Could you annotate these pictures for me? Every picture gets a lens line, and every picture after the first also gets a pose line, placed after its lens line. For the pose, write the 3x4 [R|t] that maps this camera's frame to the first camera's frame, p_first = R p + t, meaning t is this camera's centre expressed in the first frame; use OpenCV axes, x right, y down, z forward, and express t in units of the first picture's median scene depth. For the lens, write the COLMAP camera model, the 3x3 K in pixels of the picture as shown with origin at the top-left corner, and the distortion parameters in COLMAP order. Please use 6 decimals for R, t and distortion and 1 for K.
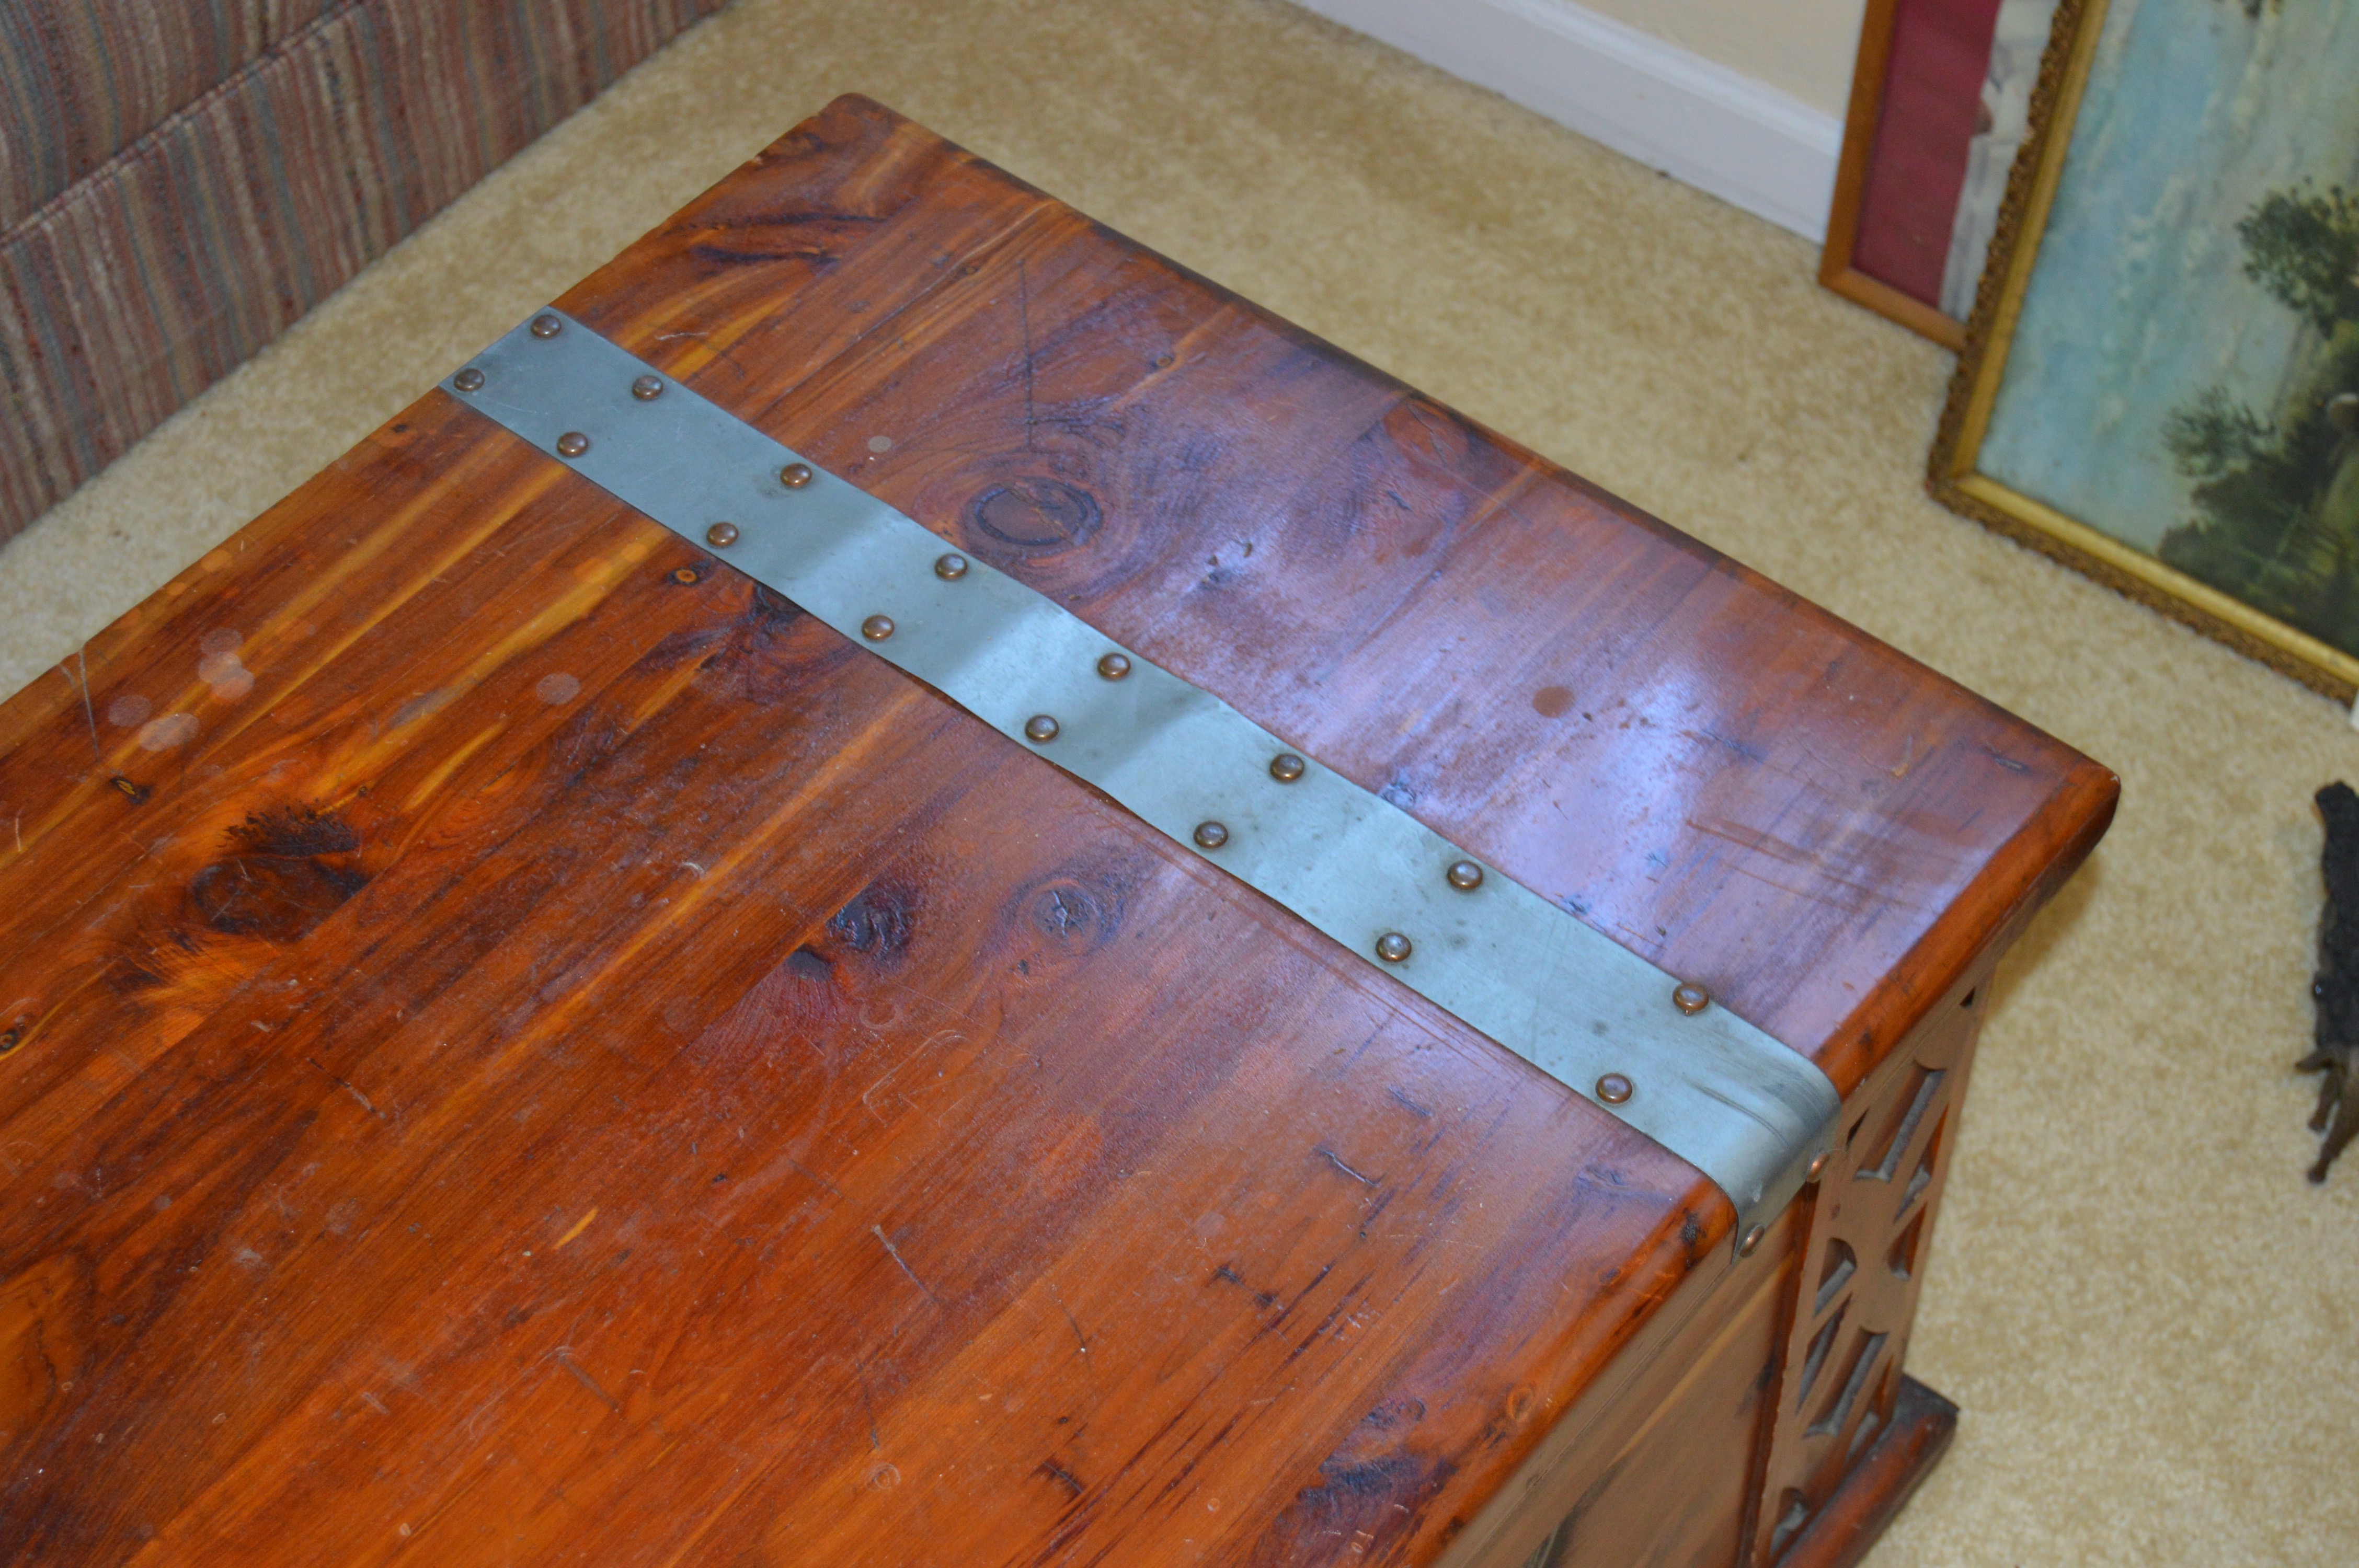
lens RADIAL K [[3827.1, 0, 1181.0], [0, 3827.1, 787.2], [0, 0, 1]] dist [-0.045429, 0.000000]
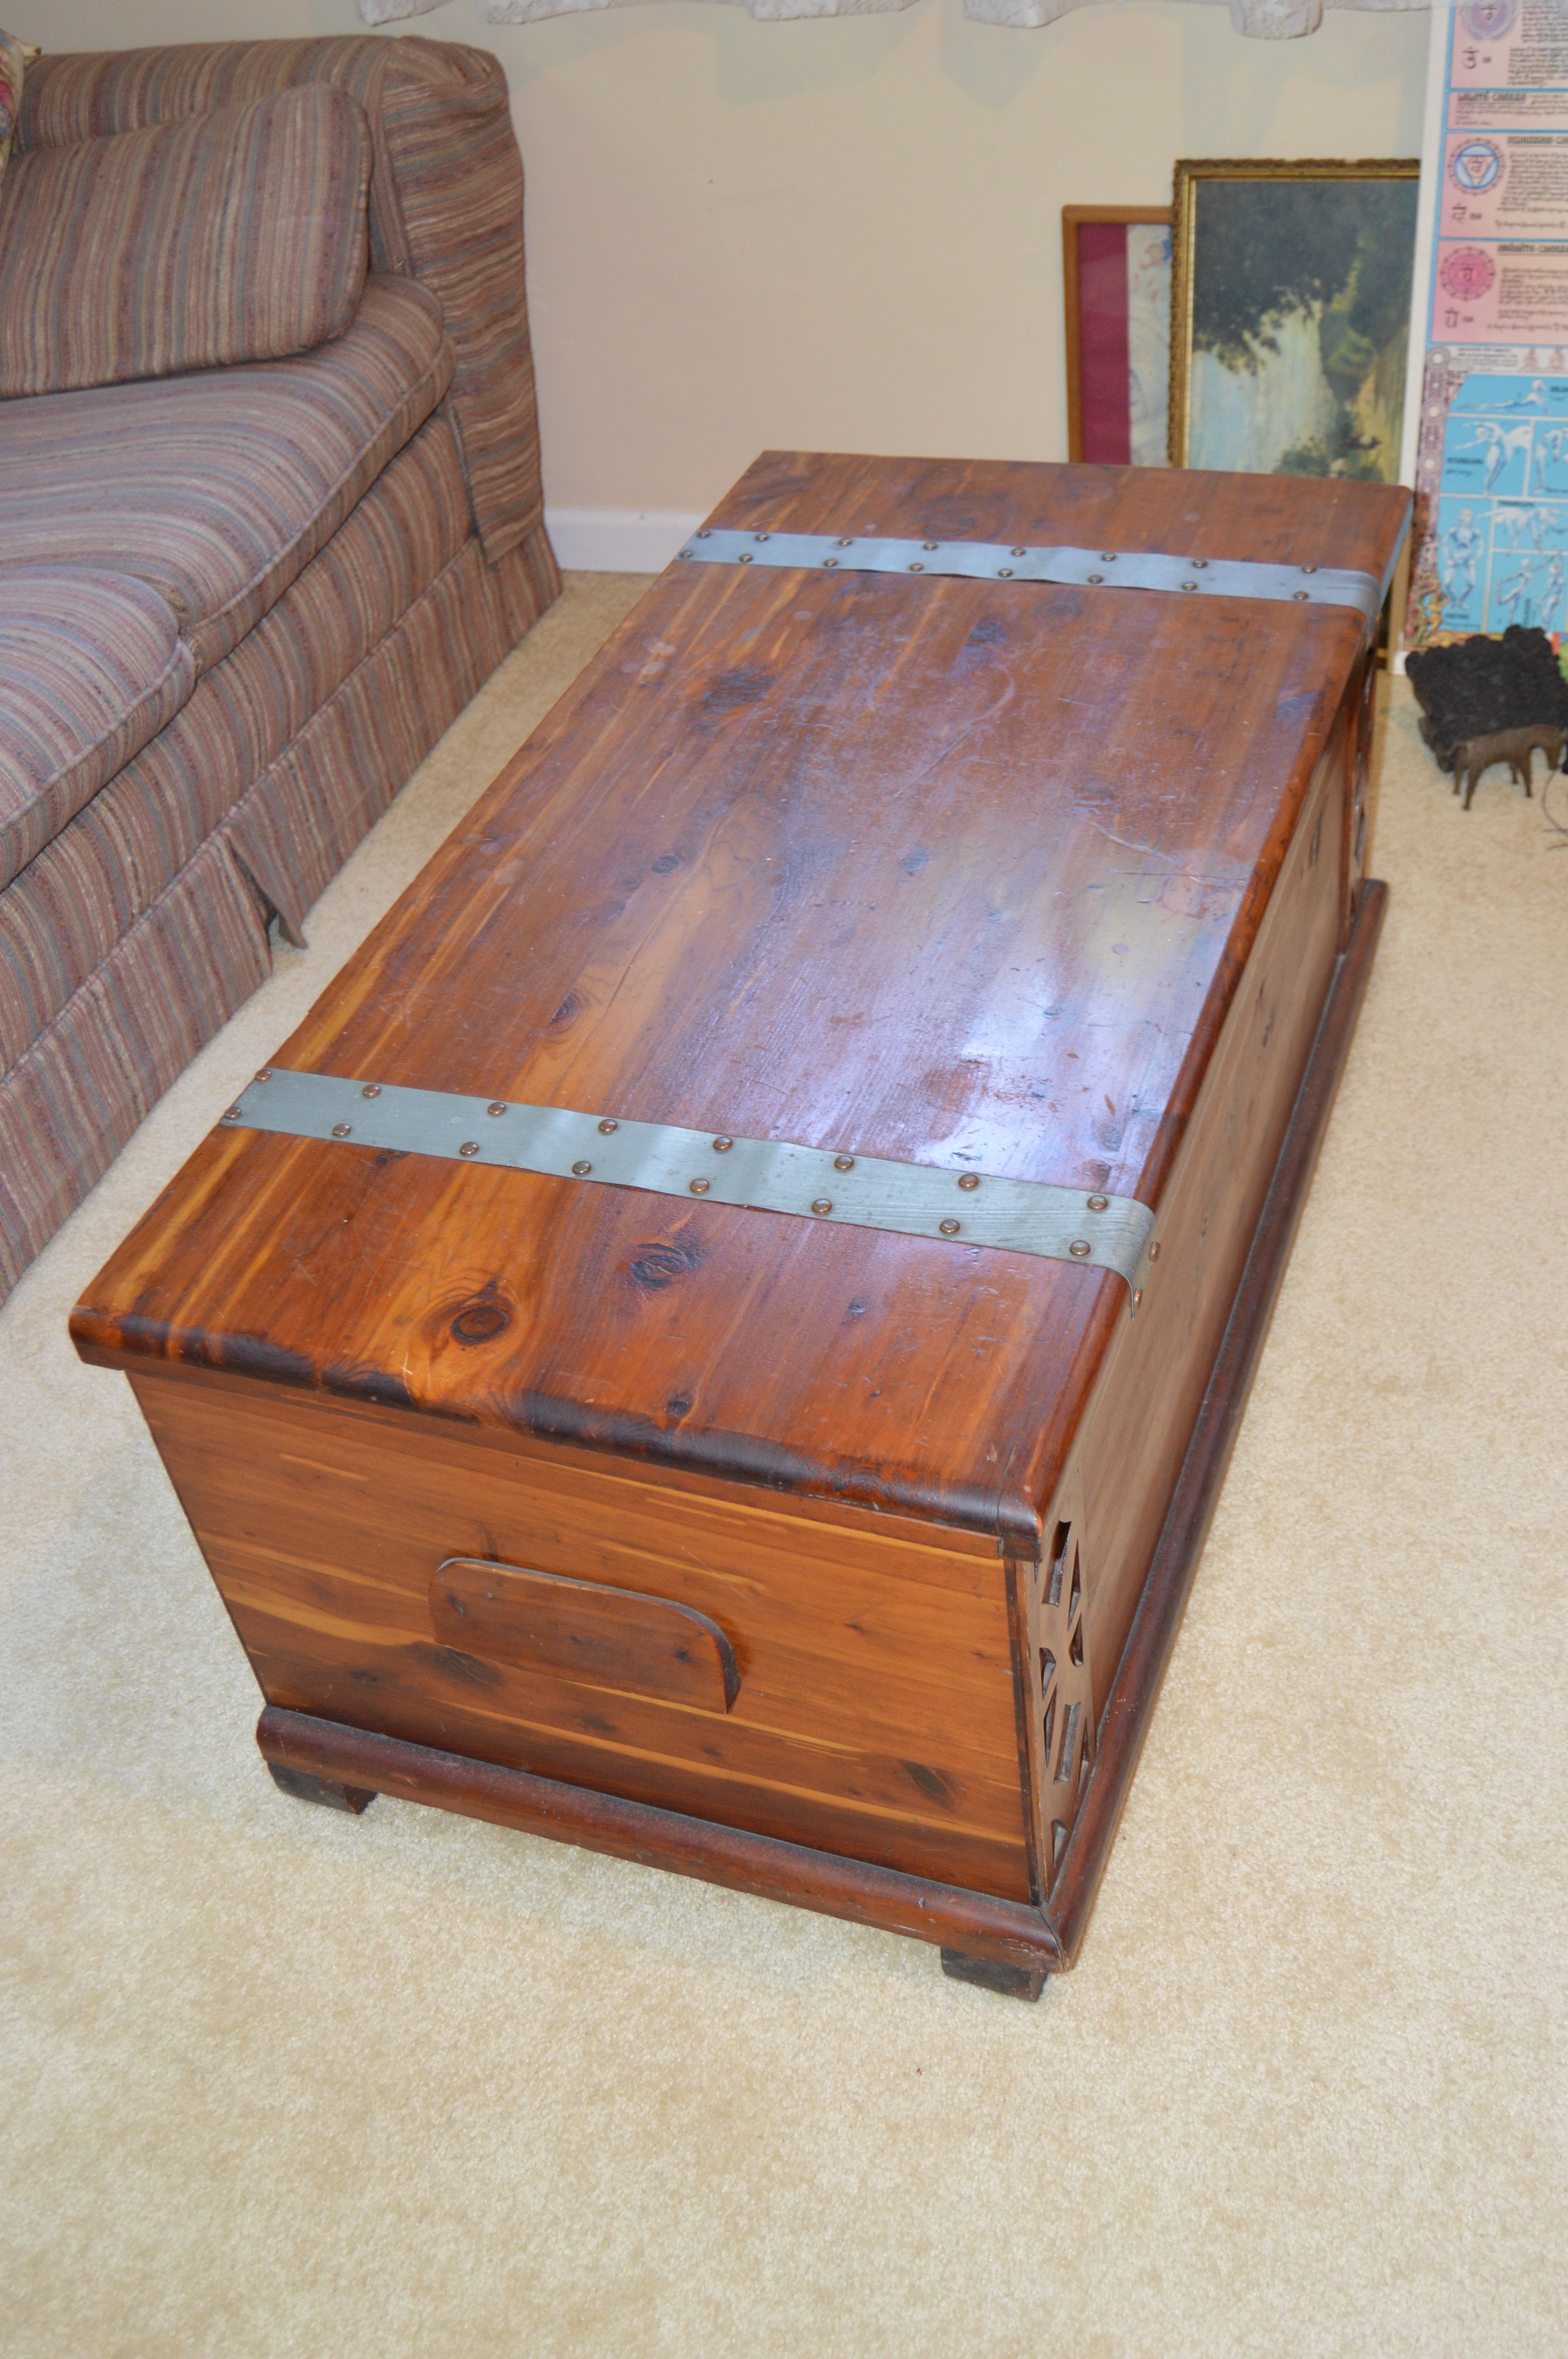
lens RADIAL K [[2271.7, 0, 748.9], [0, 2271.7, 1204.5], [0, 0, 1]] dist [-0.063075, 0.000000]
pose [[0.942064, -0.287181, 0.173326, -0.360400], [0.308968, 0.944086, -0.115066, 0.310553], [-0.130590, 0.161952, 0.978119, -0.191795]]
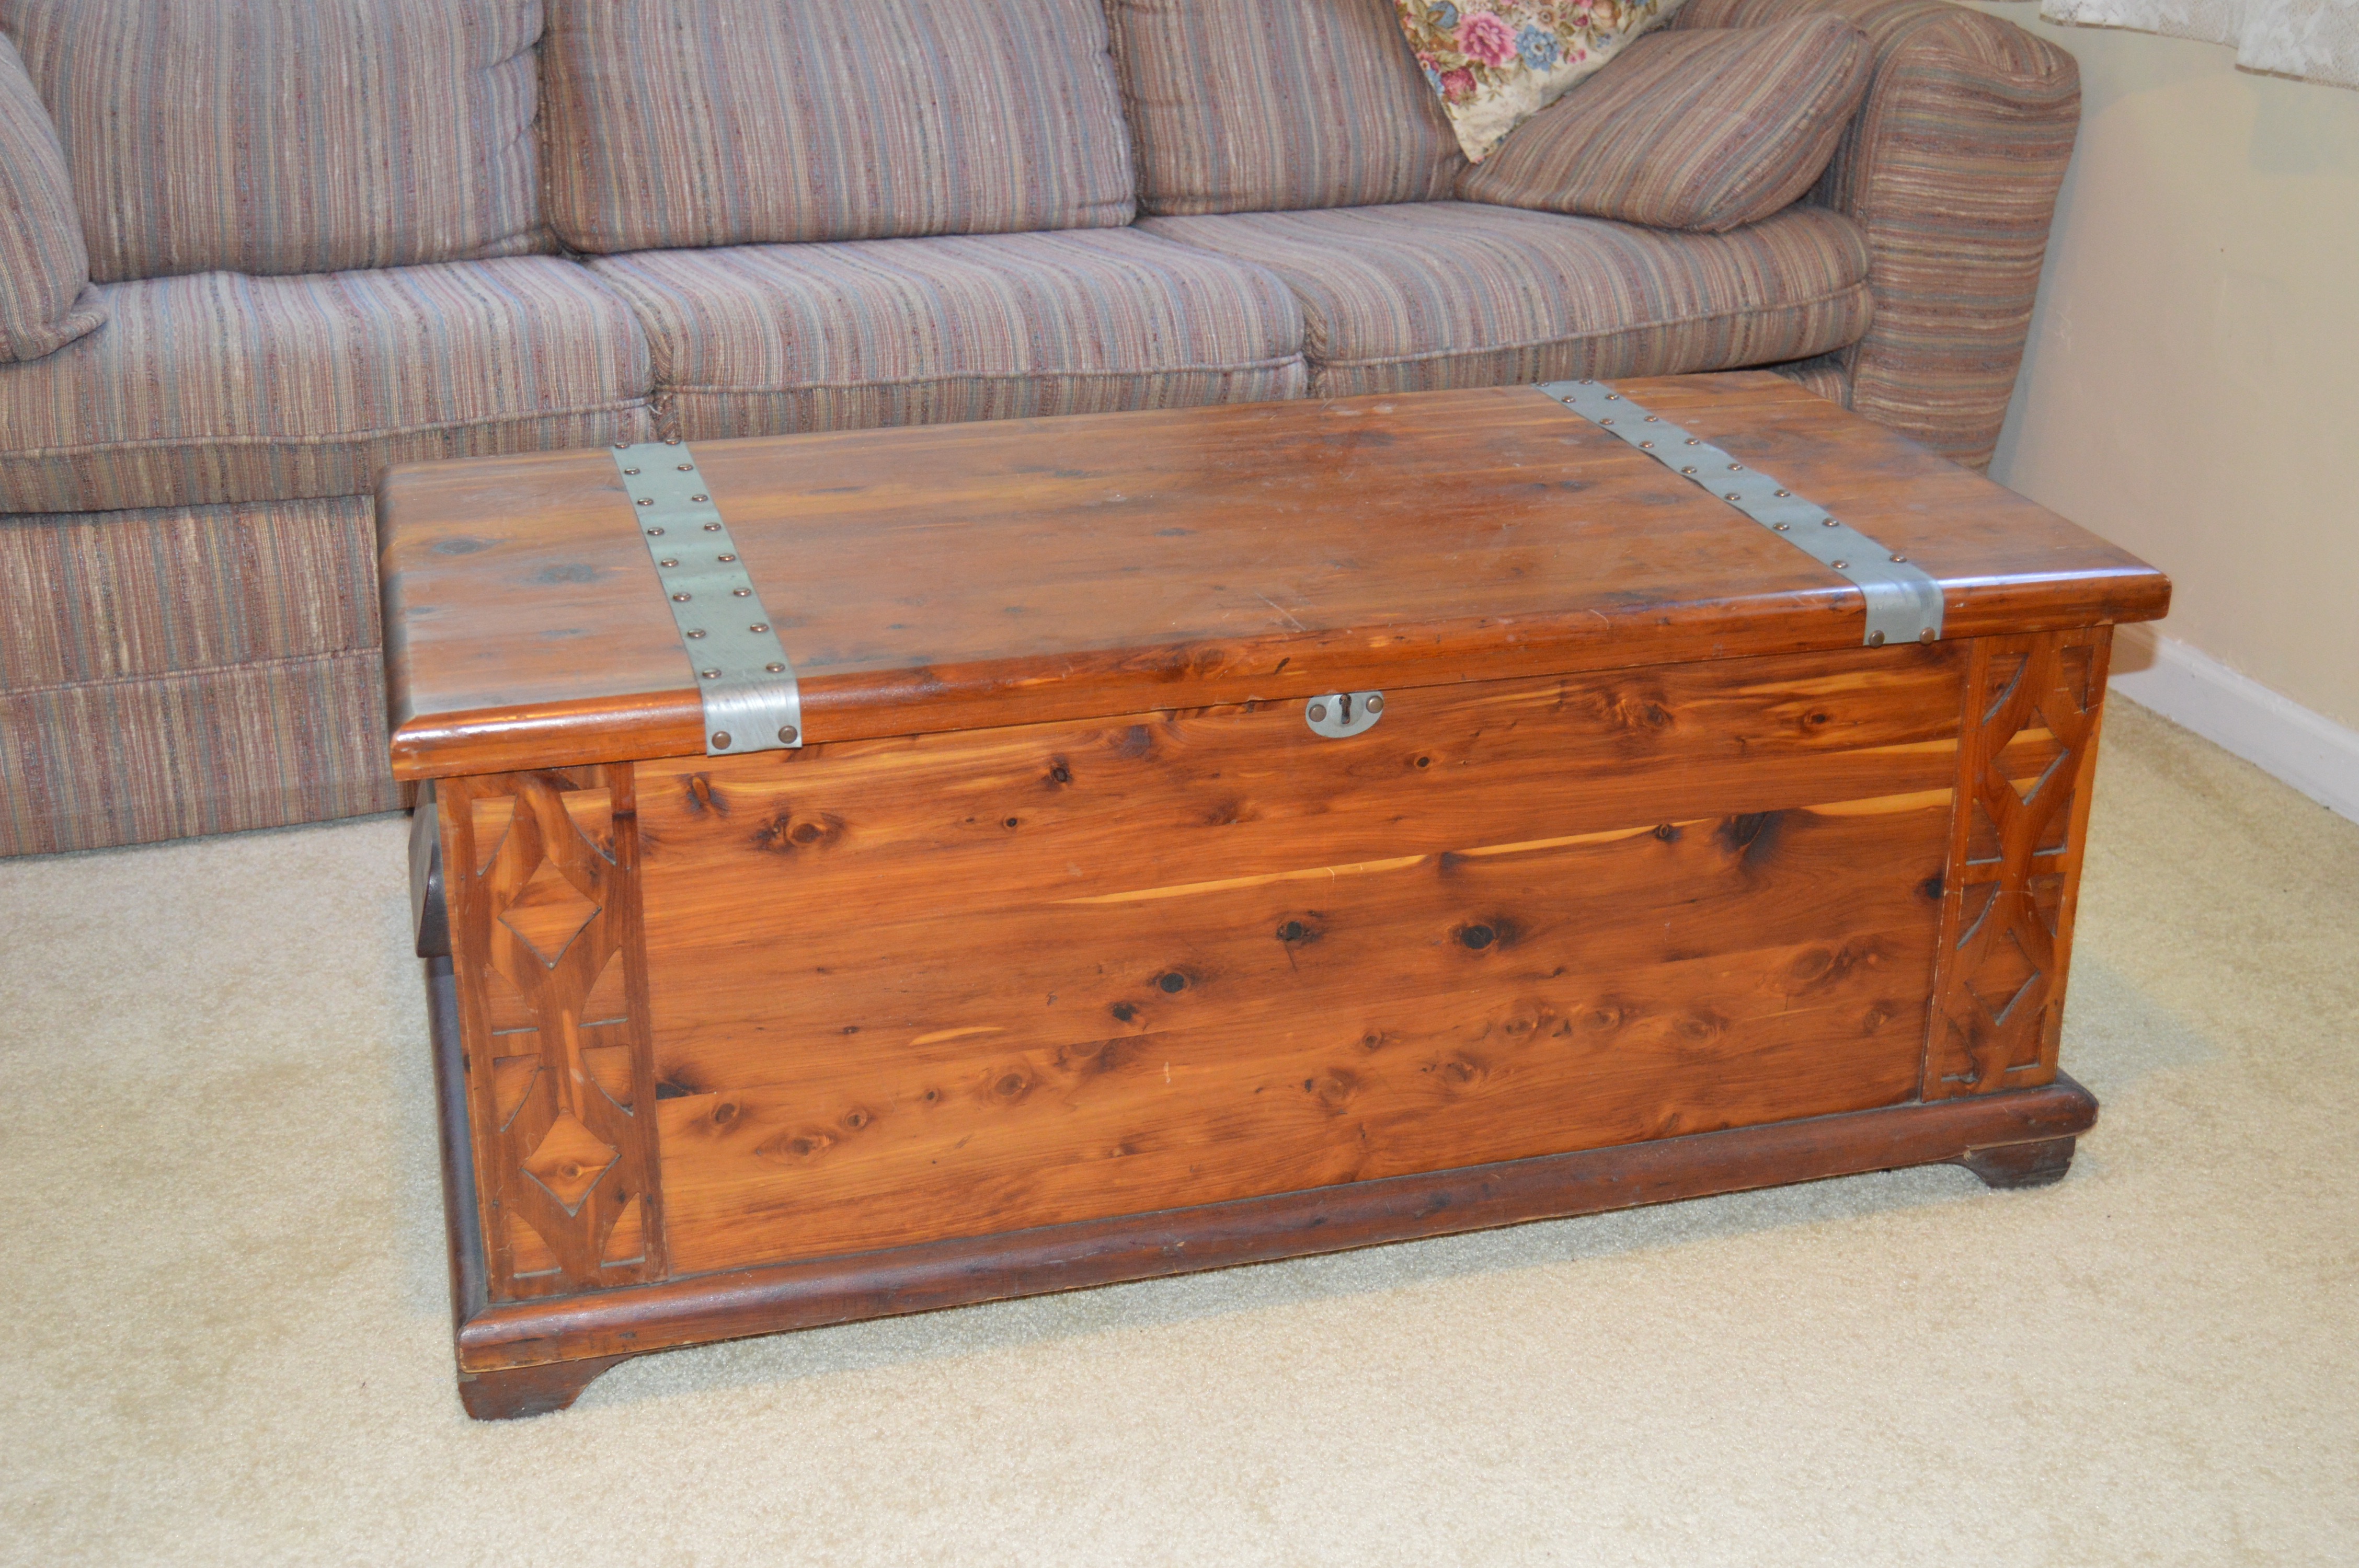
lens RADIAL K [[2812.4, 0, 1222.9], [0, 2812.4, 821.3], [0, 0, 1]] dist [-0.059732, 0.000000]
pose [[0.829042, 0.233158, -0.508259, 0.402217], [-0.433631, 0.841946, -0.321080, 0.522344], [0.353064, 0.486585, 0.799113, -0.186777]]
